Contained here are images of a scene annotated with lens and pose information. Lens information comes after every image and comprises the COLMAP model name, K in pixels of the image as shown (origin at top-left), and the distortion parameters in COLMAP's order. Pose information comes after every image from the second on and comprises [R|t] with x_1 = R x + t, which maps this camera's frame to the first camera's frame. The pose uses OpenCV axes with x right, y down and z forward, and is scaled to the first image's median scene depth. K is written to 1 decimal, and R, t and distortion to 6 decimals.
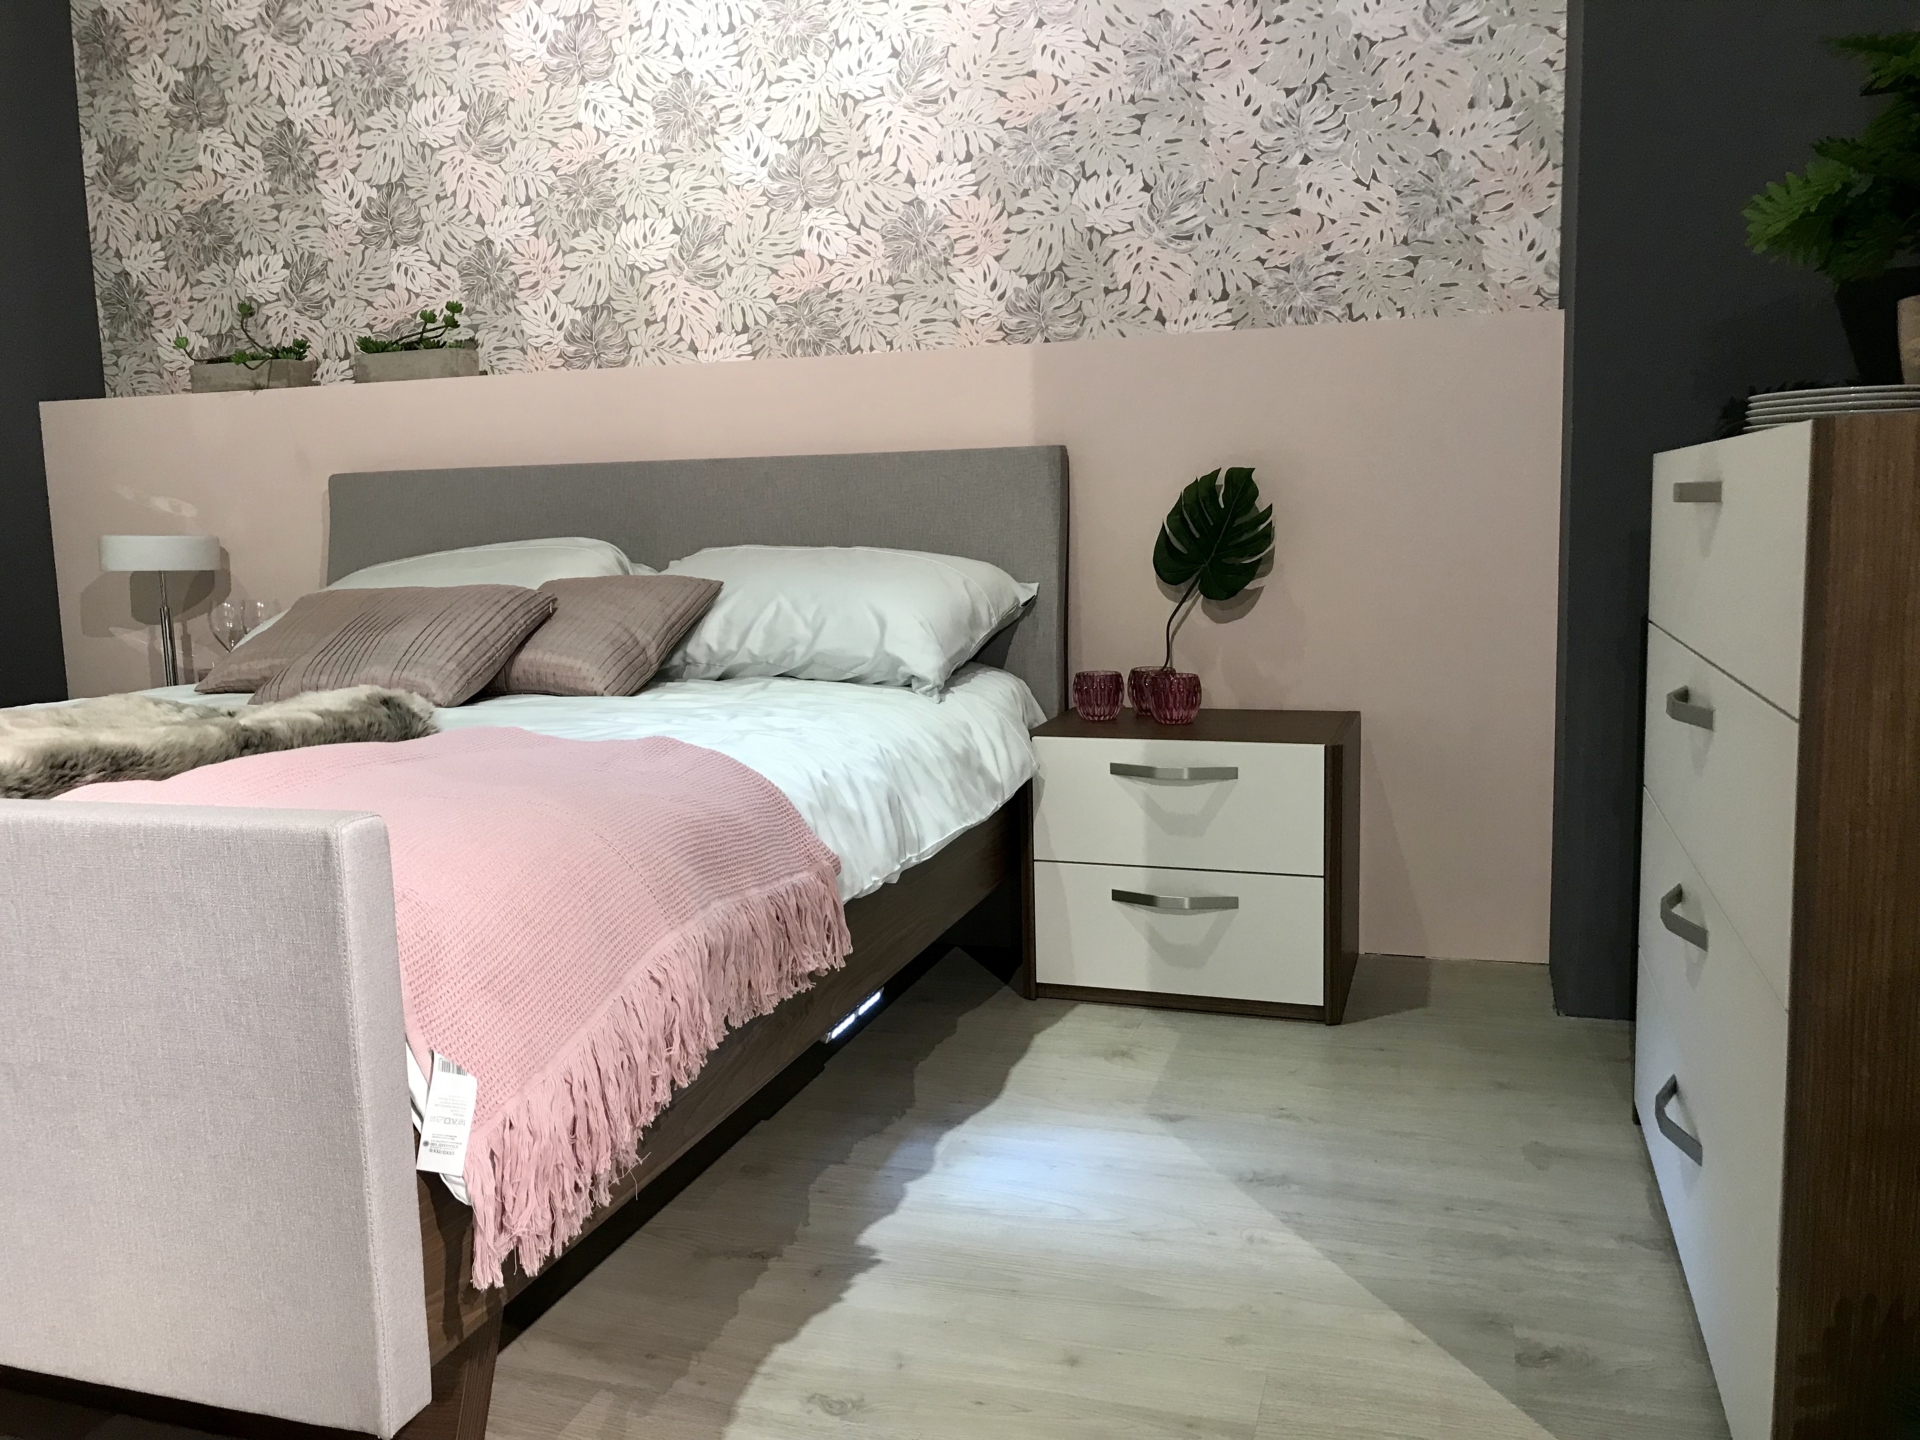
lens RADIAL K [[1561.5, 0, 960.0], [0, 1561.5, 720.0], [0, 0, 1]] dist [0.001224, 0.017881]
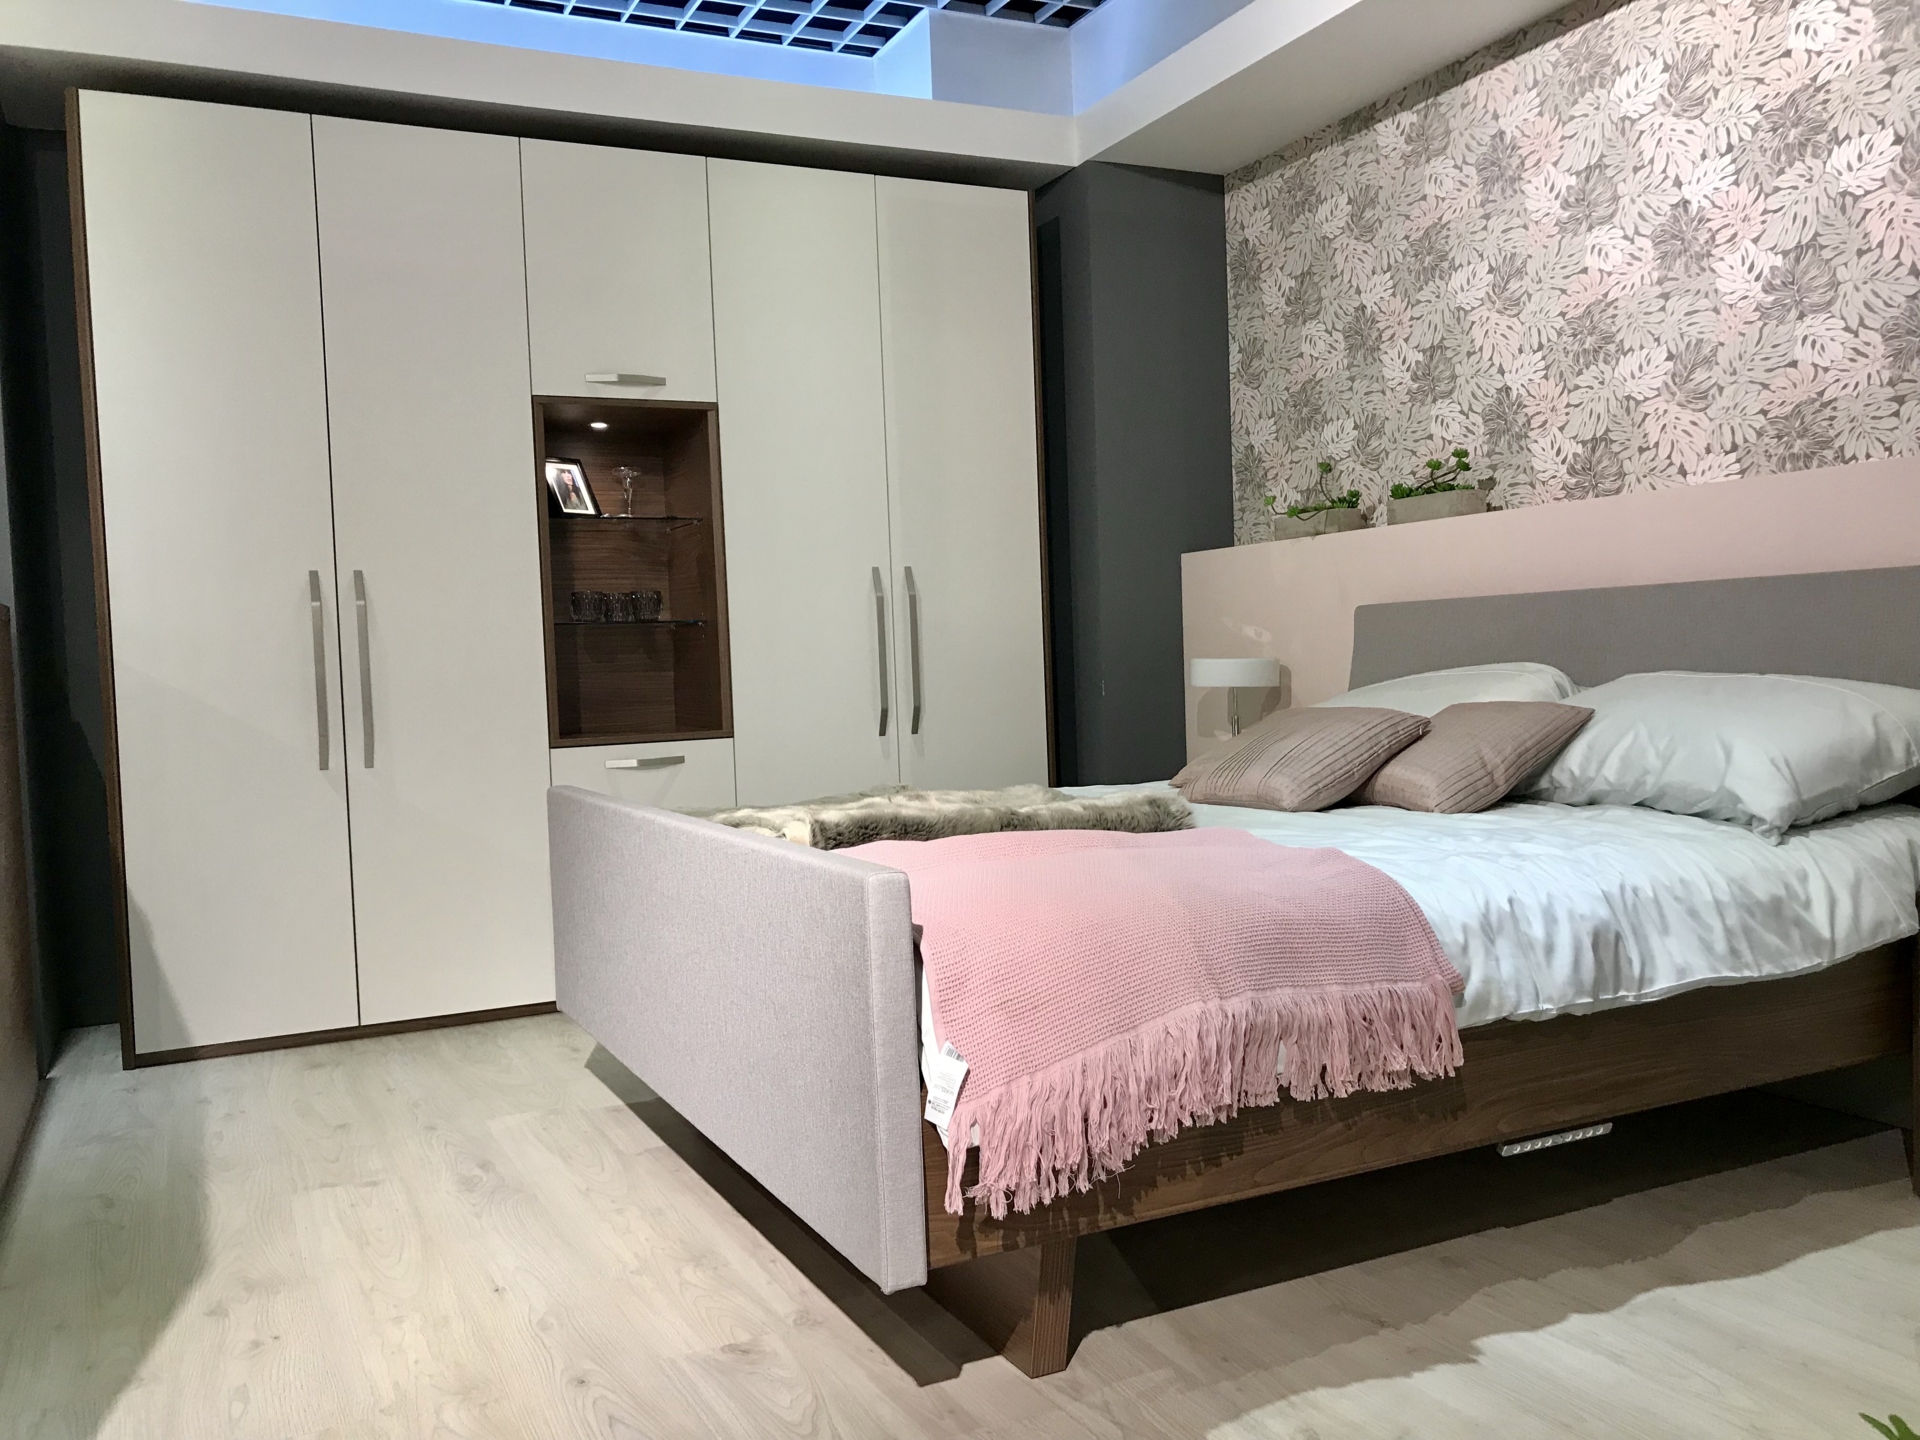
lens RADIAL K [[1561.5, 0, 960.0], [0, 1561.5, 720.0], [0, 0, 1]] dist [0.001224, 0.017881]
pose [[0.701805, 0.028114, -0.711814, 0.222334], [-0.074846, 0.996601, -0.034431, -0.011876], [0.708427, 0.077440, 0.701523, -0.011518]]
